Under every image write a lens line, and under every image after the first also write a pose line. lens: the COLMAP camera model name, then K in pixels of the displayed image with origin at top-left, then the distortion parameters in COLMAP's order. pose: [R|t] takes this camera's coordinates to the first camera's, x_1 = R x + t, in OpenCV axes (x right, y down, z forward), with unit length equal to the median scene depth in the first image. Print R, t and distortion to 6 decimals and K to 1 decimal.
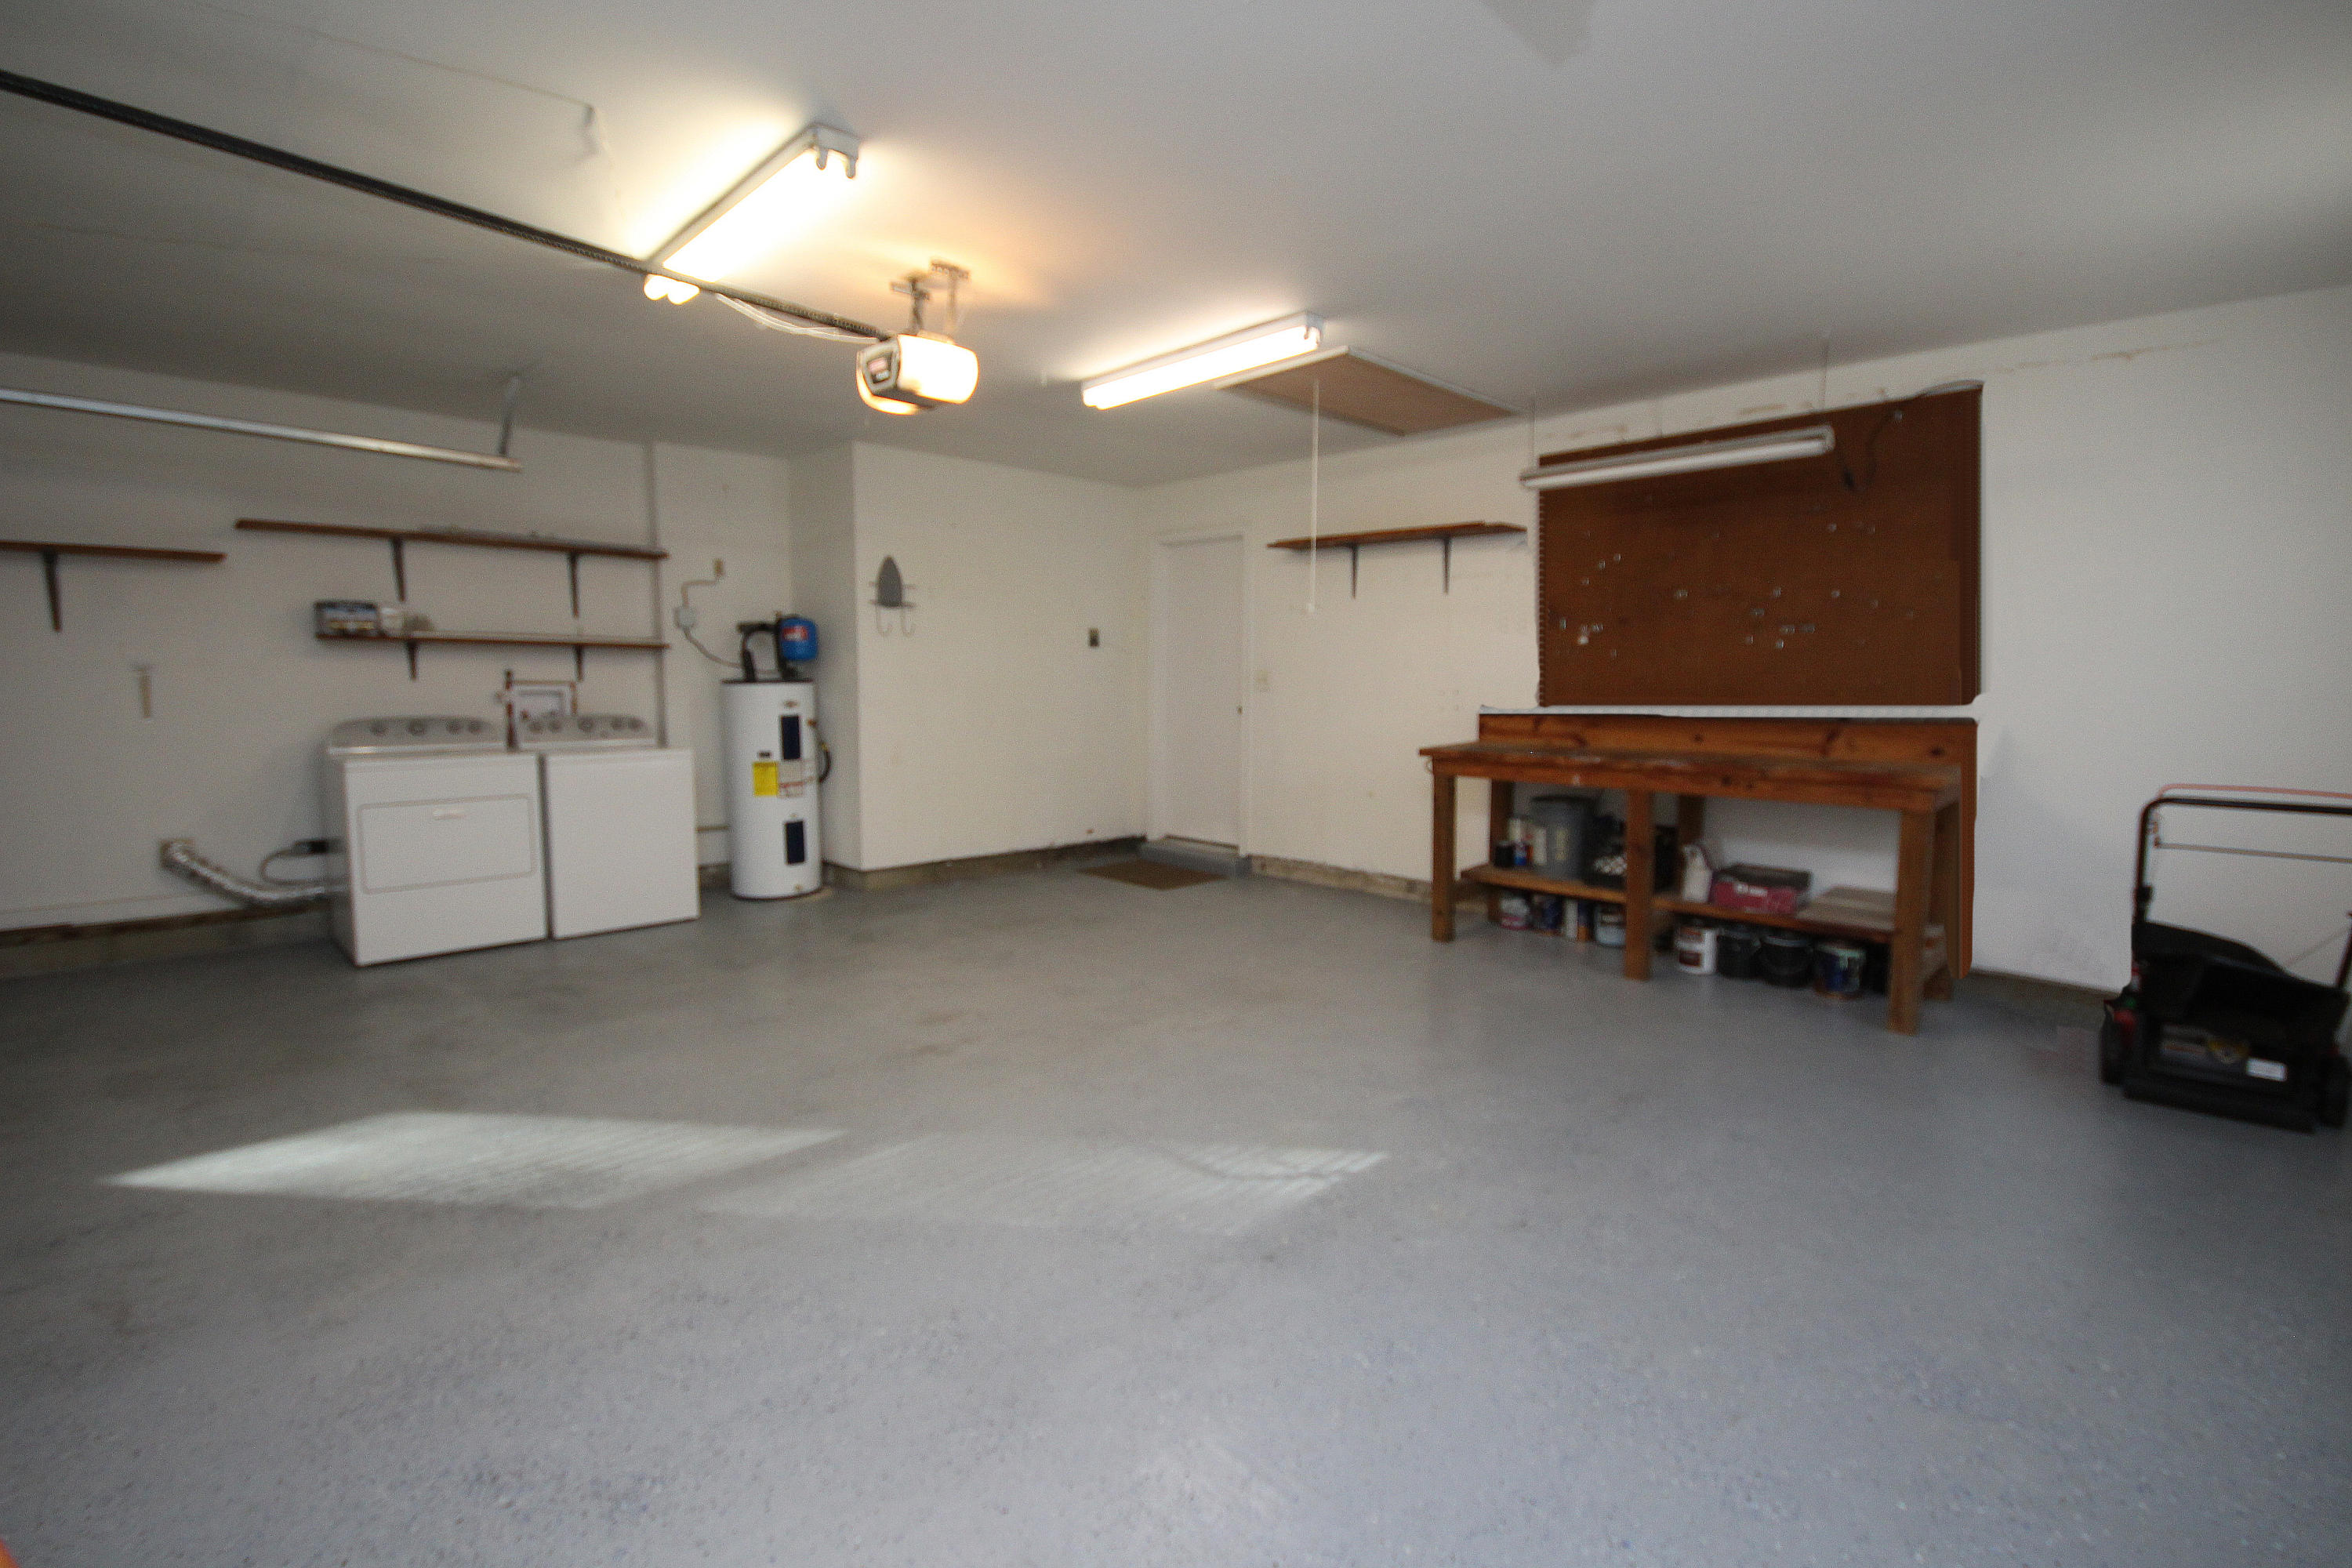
lens RADIAL K [[1085.6, 0, 1184.6], [0, 1085.6, 768.6], [0, 0, 1]] dist [-0.000359, -0.001934]
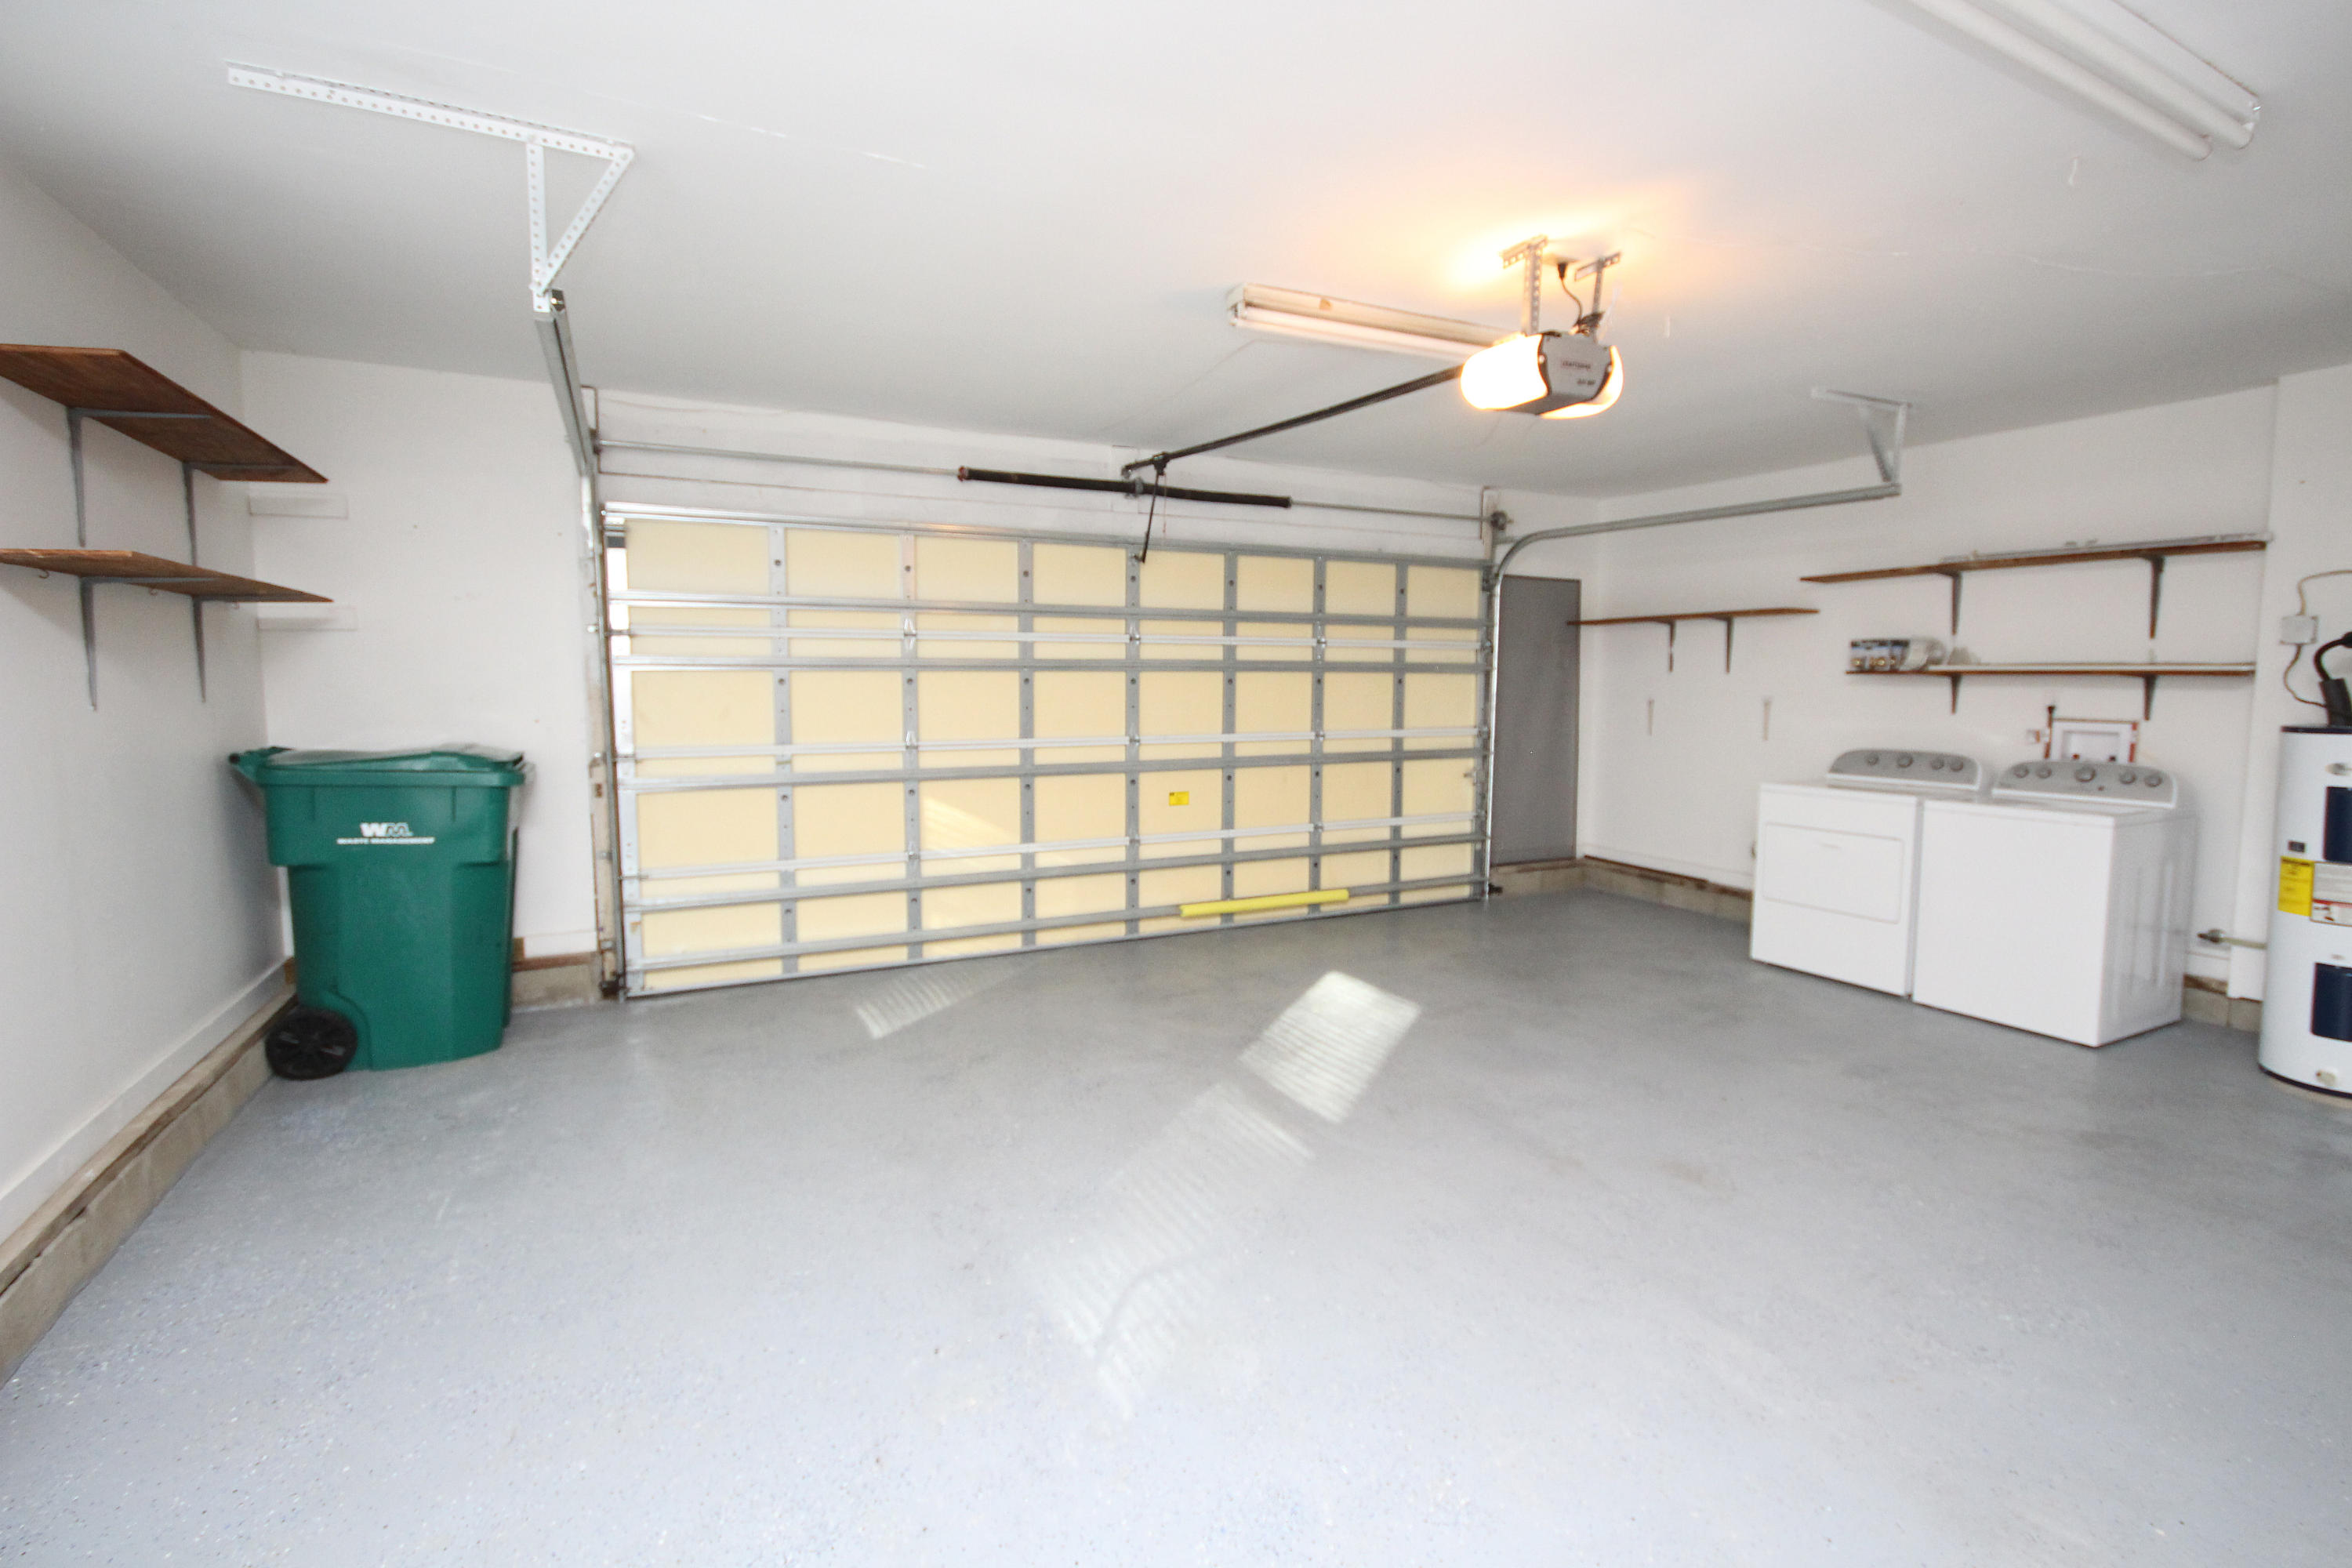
lens RADIAL K [[1085.6, 0, 1190.2], [0, 1085.6, 785.9], [0, 0, 1]] dist [-0.000359, -0.001934]
pose [[-0.298650, 0.088393, -0.950260, 0.431013], [-0.086573, 0.989087, 0.119213, -0.073742], [0.950428, 0.117870, -0.287739, 0.634665]]
